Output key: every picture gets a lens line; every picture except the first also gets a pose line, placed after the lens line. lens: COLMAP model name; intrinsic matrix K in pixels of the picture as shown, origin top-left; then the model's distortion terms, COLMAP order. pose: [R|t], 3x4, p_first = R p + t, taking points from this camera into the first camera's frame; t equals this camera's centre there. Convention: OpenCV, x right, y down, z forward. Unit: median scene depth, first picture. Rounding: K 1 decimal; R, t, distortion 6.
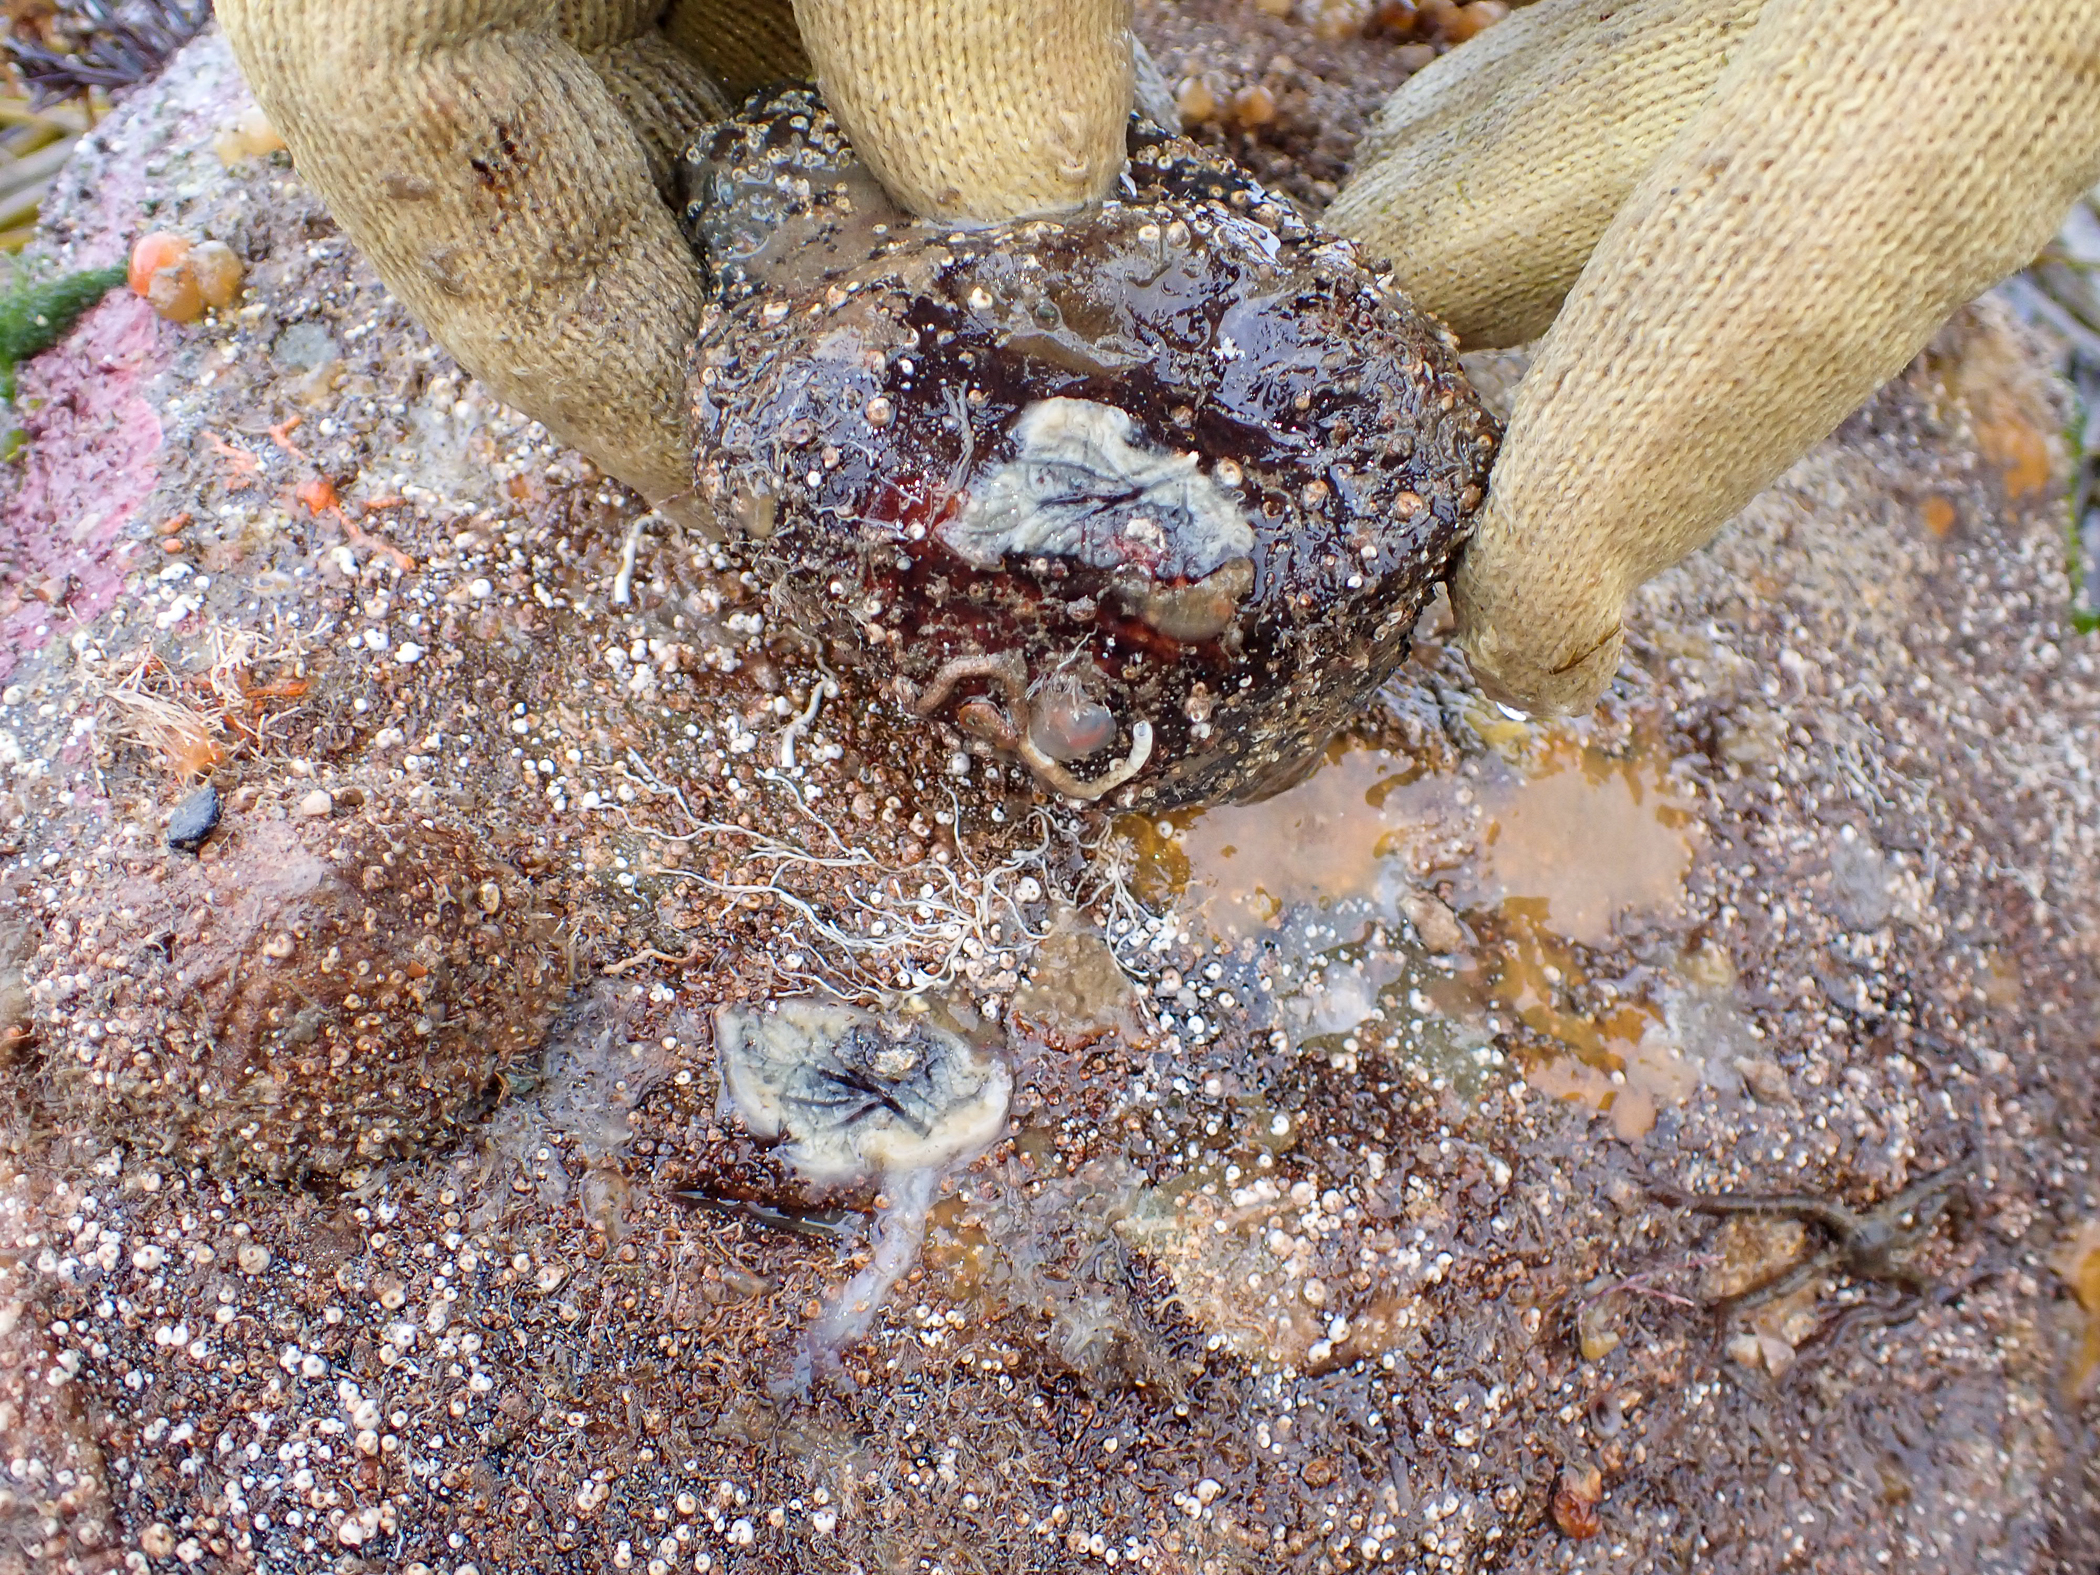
lens RADIAL K [[1831.4, 0, 1053.4], [0, 1831.4, 791.7], [0, 0, 1]] dist [-0.005813, 0.003153]
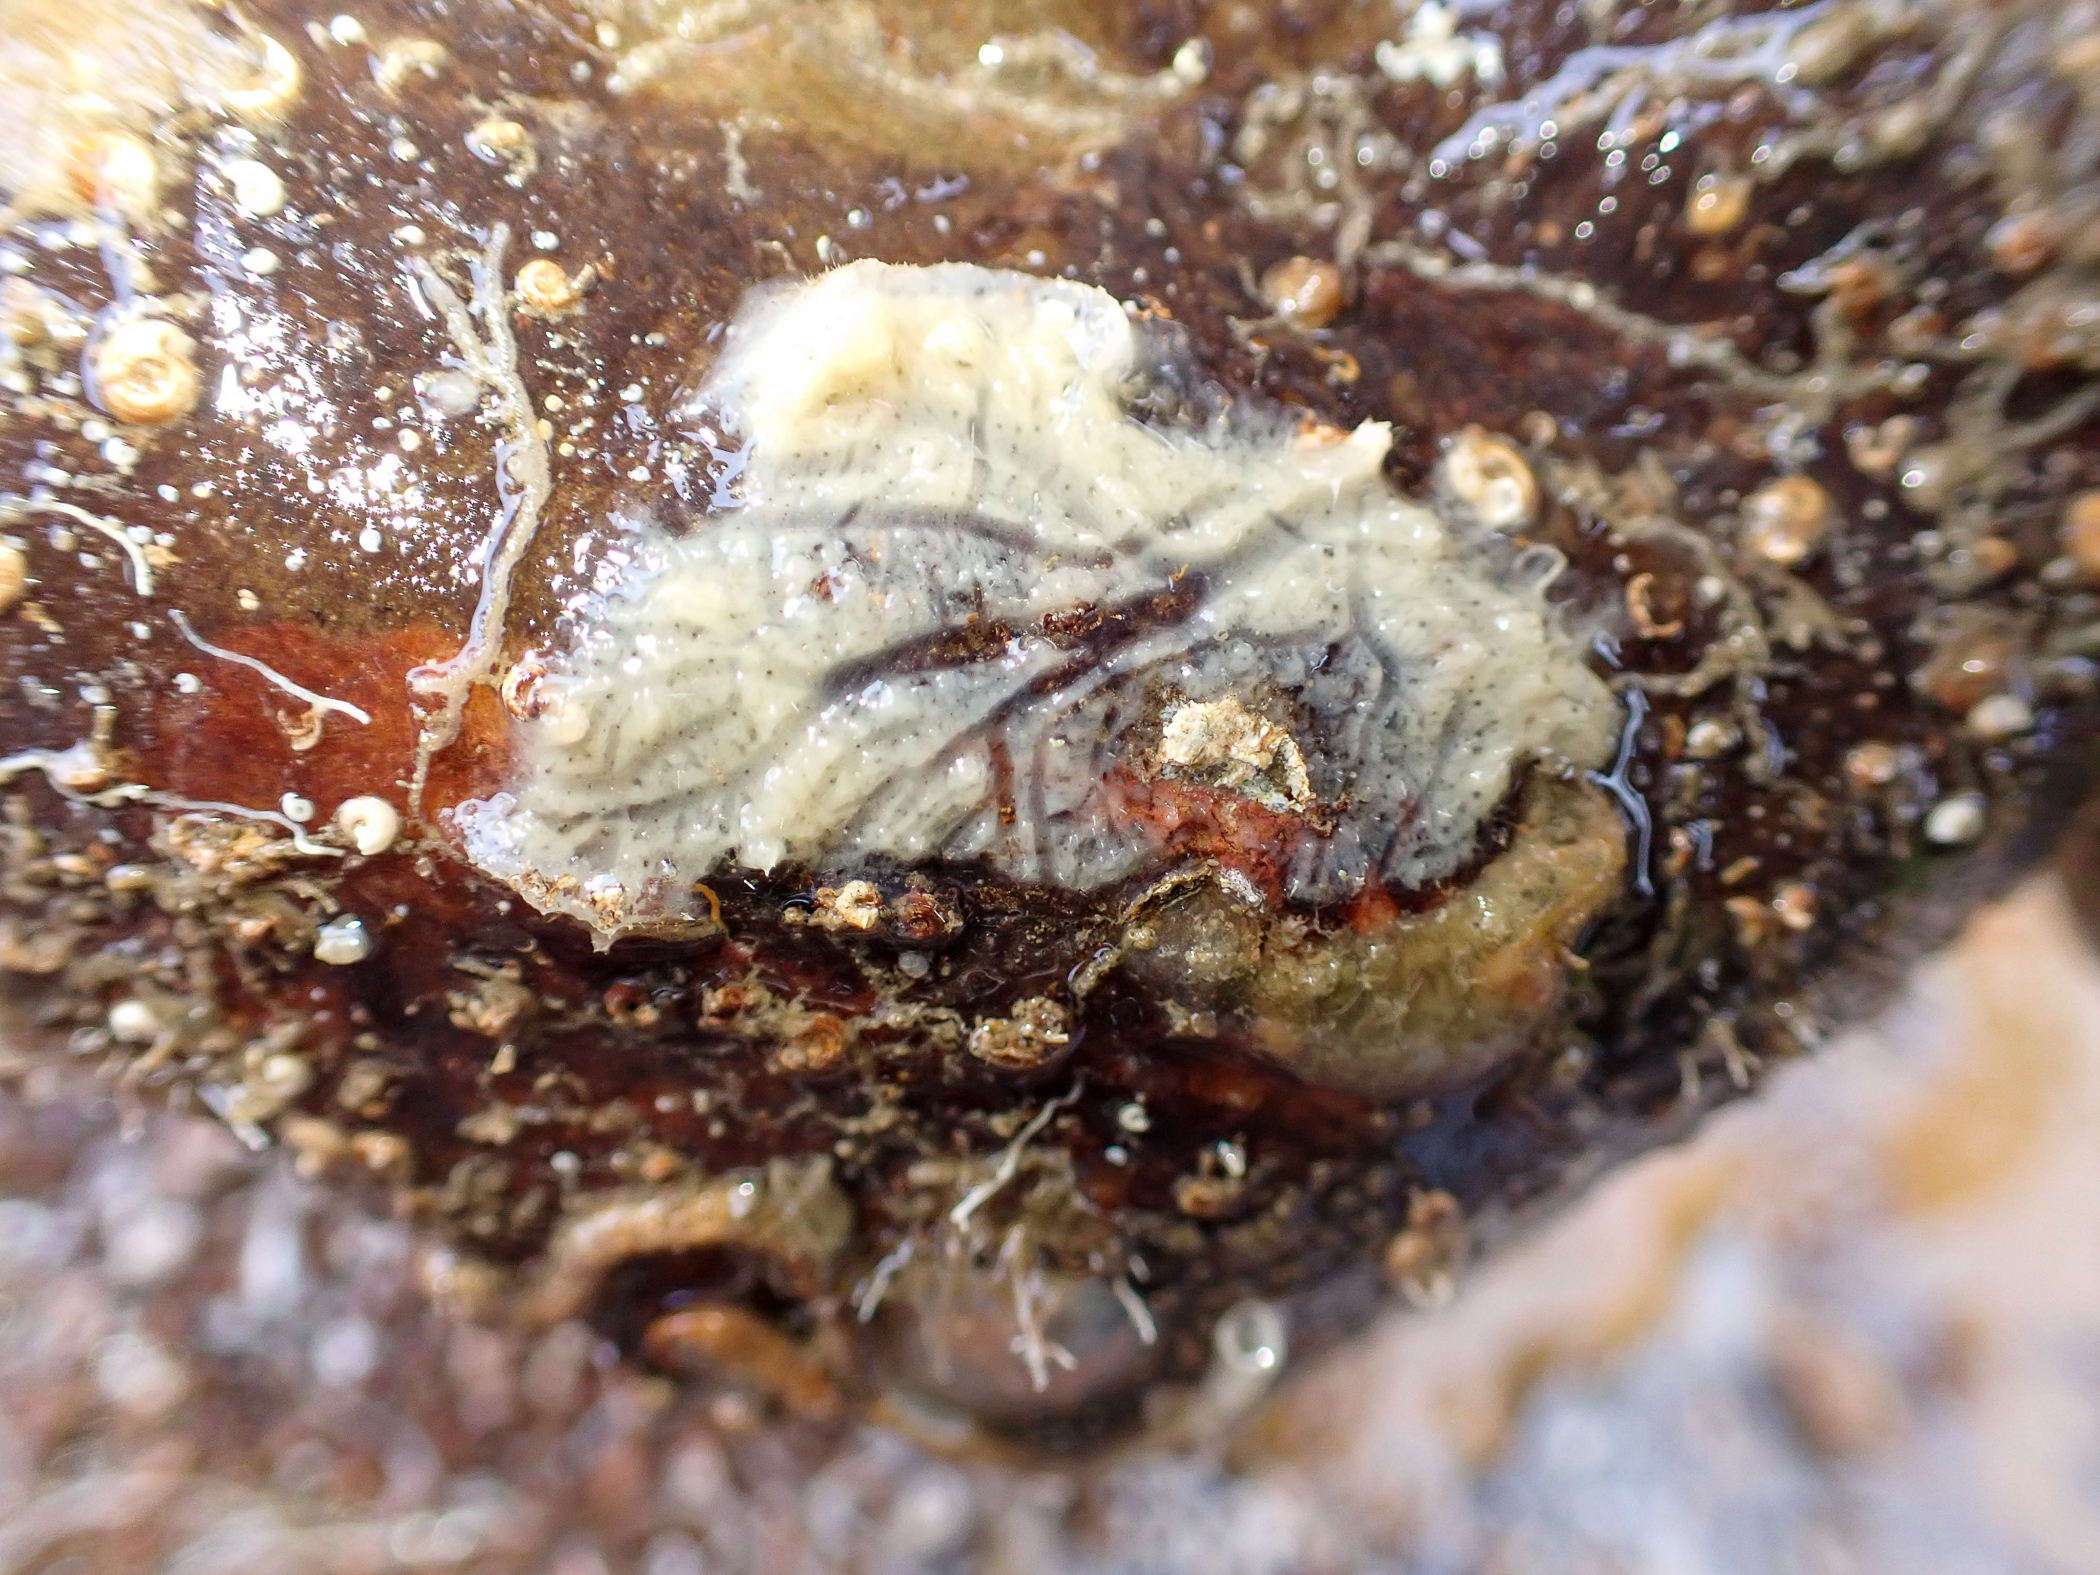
lens RADIAL K [[1831.4, 0, 1051.7], [0, 1831.4, 789.9], [0, 0, 1]] dist [-0.005813, 0.003153]
pose [[0.994626, -0.094890, 0.041418, 0.011966], [0.092015, 0.993532, 0.066532, -0.151949], [-0.047464, -0.062364, 0.996924, 0.718010]]
